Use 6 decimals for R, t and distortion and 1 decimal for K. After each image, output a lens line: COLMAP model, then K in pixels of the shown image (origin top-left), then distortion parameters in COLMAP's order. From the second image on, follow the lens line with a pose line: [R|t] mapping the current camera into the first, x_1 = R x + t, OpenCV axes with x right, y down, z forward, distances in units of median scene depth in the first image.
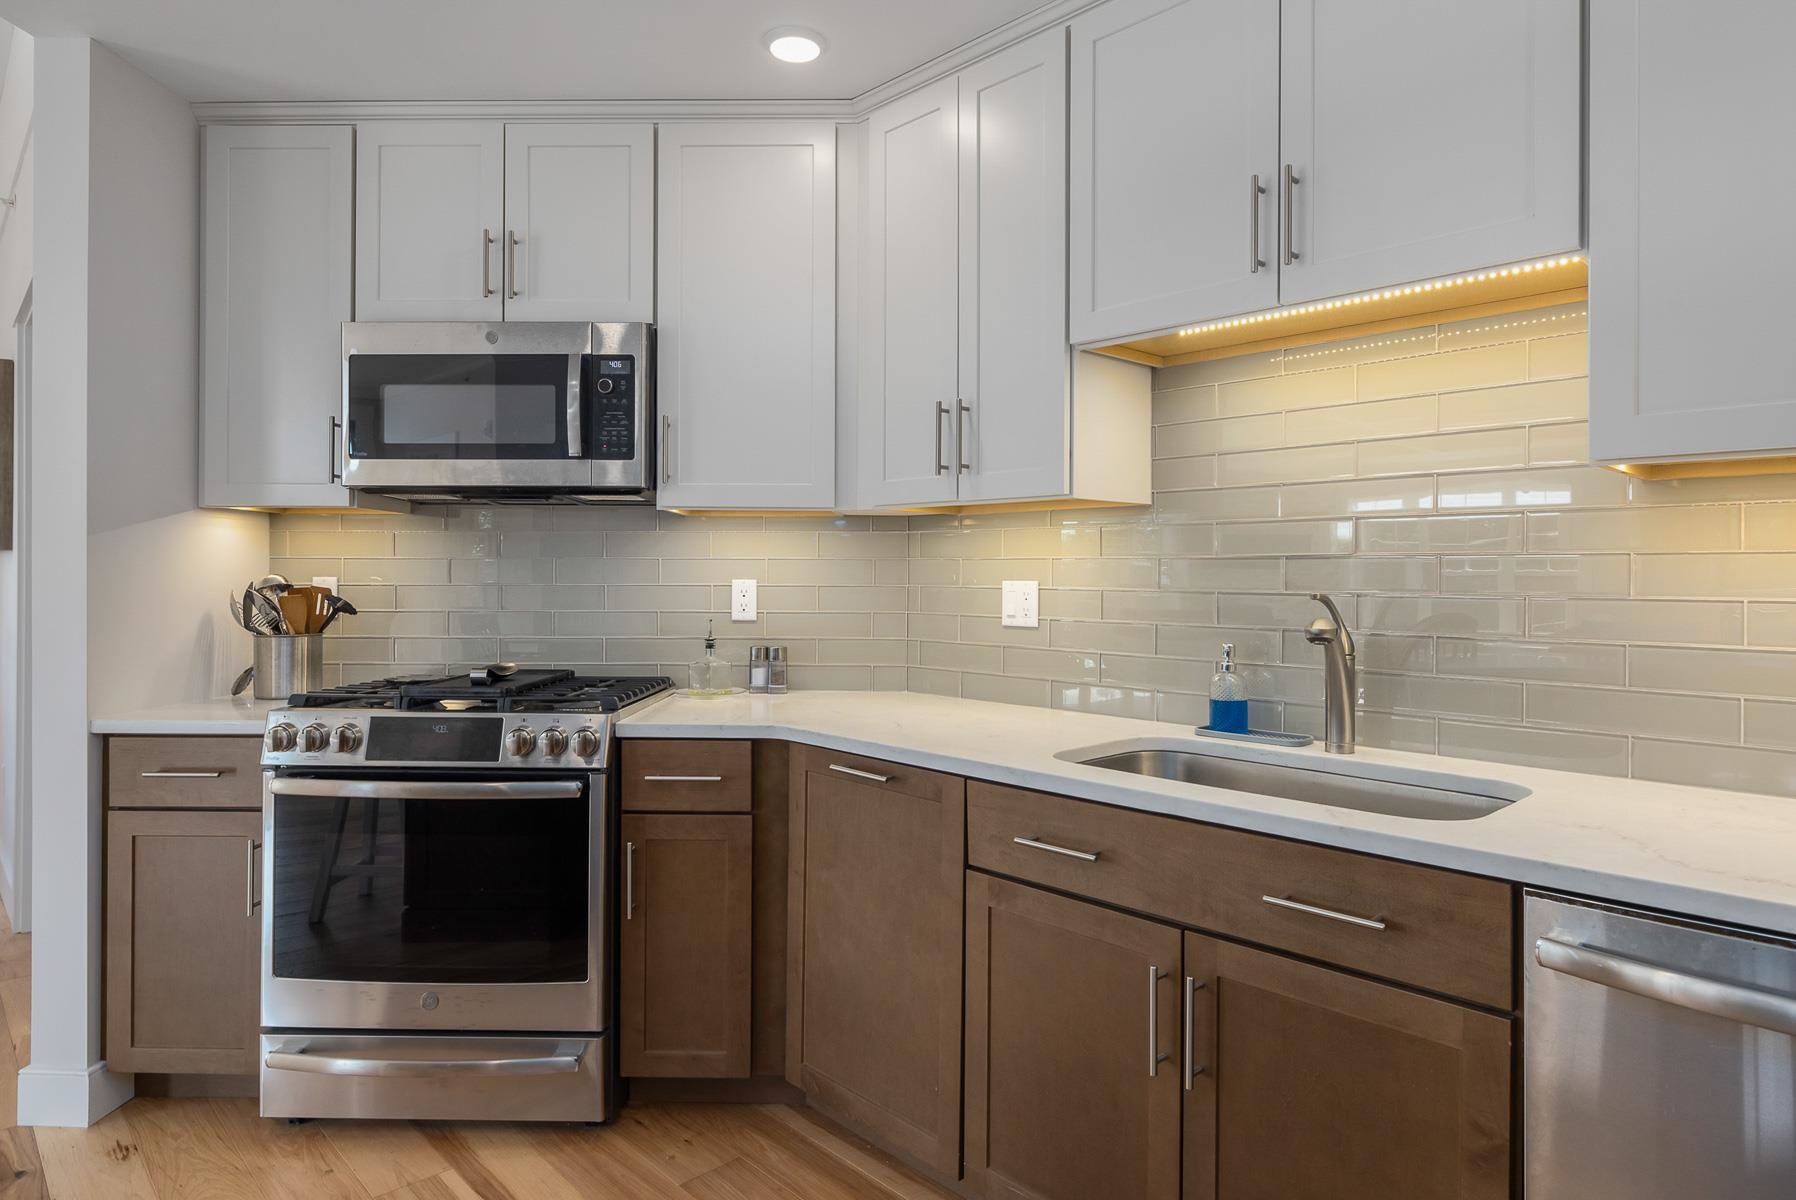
lens RADIAL K [[1053.0, 0, 925.1], [0, 1053.0, 573.3], [0, 0, 1]] dist [-0.007708, -0.000925]
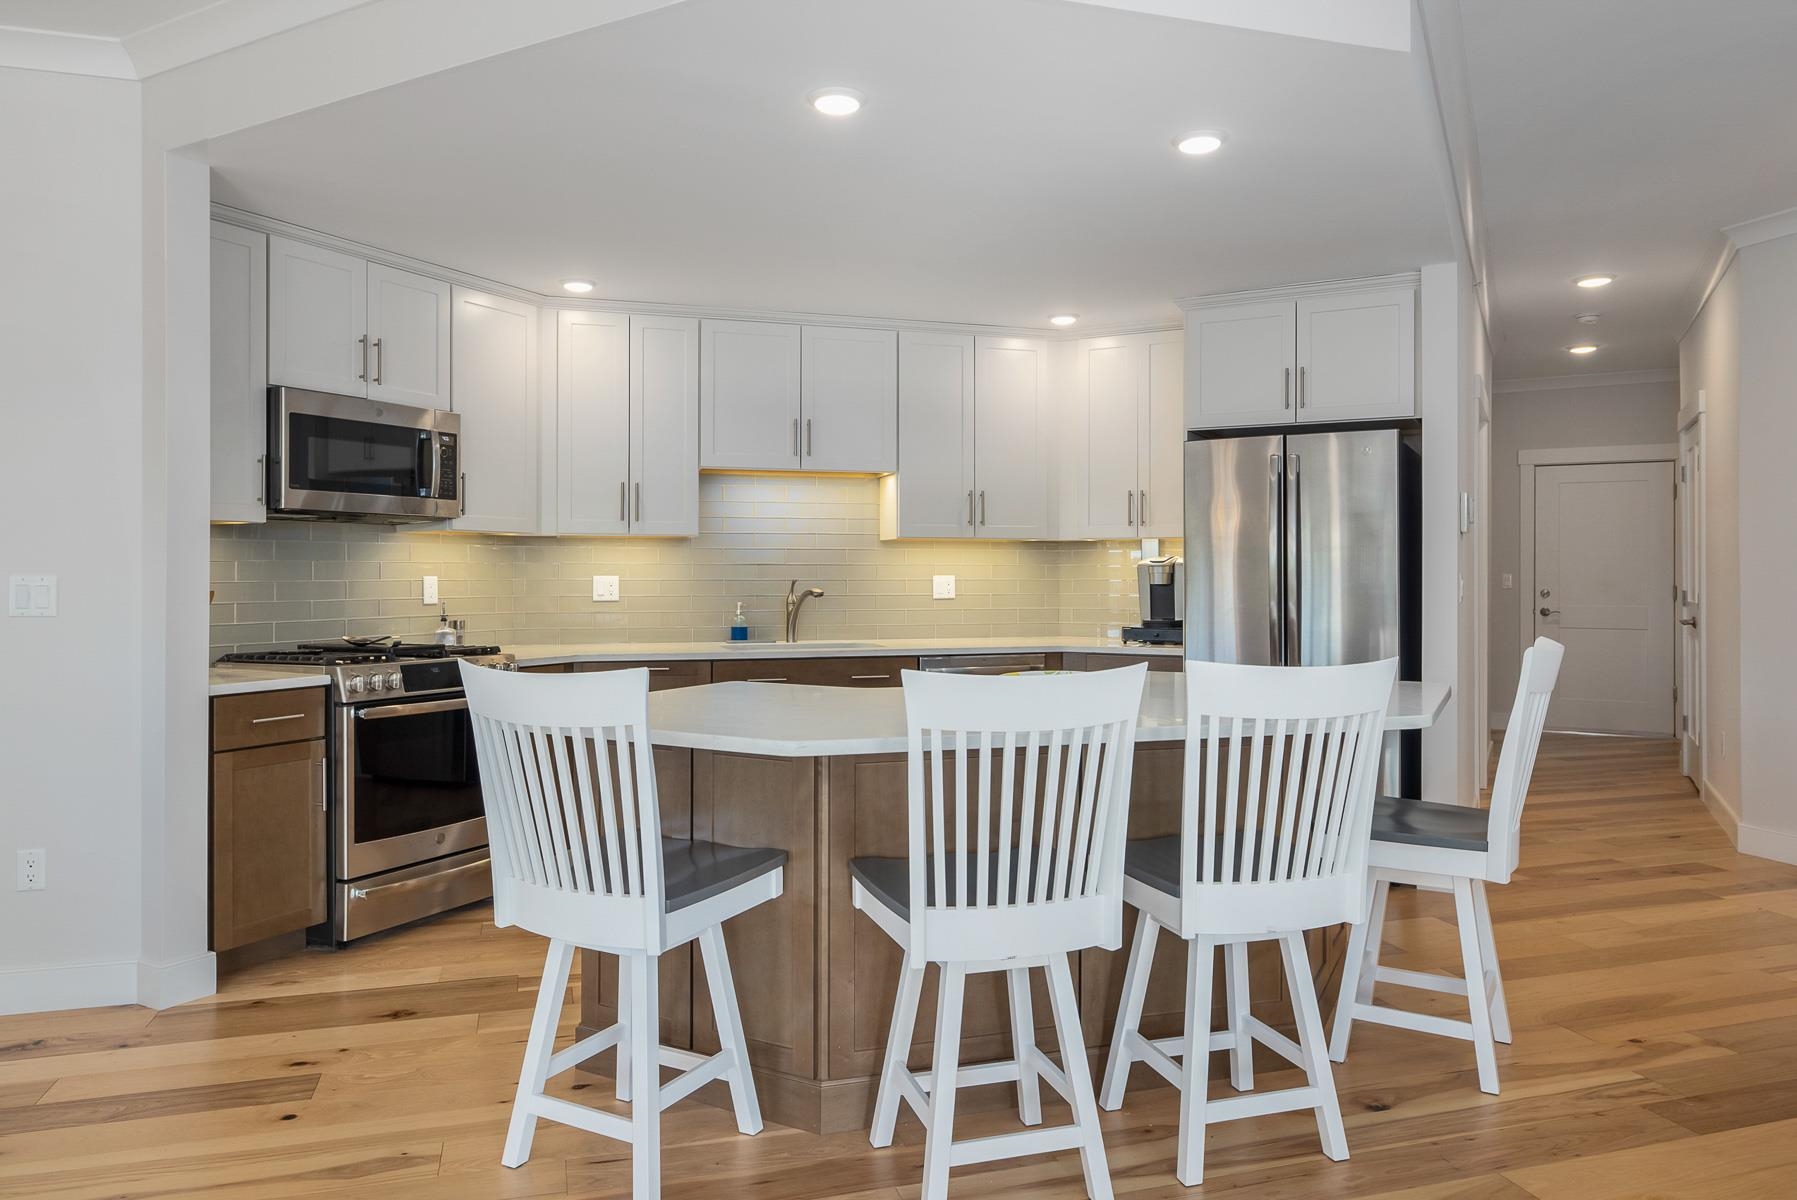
lens RADIAL K [[1147.4, 0, 900.4], [0, 1147.4, 586.8], [0, 0, 1]] dist [0.003351, 0.000147]
pose [[0.455214, -0.013972, 0.890273, -1.562467], [0.000972, 0.999884, 0.015195, -0.004030], [-0.890382, -0.006051, 0.455175, -0.395909]]
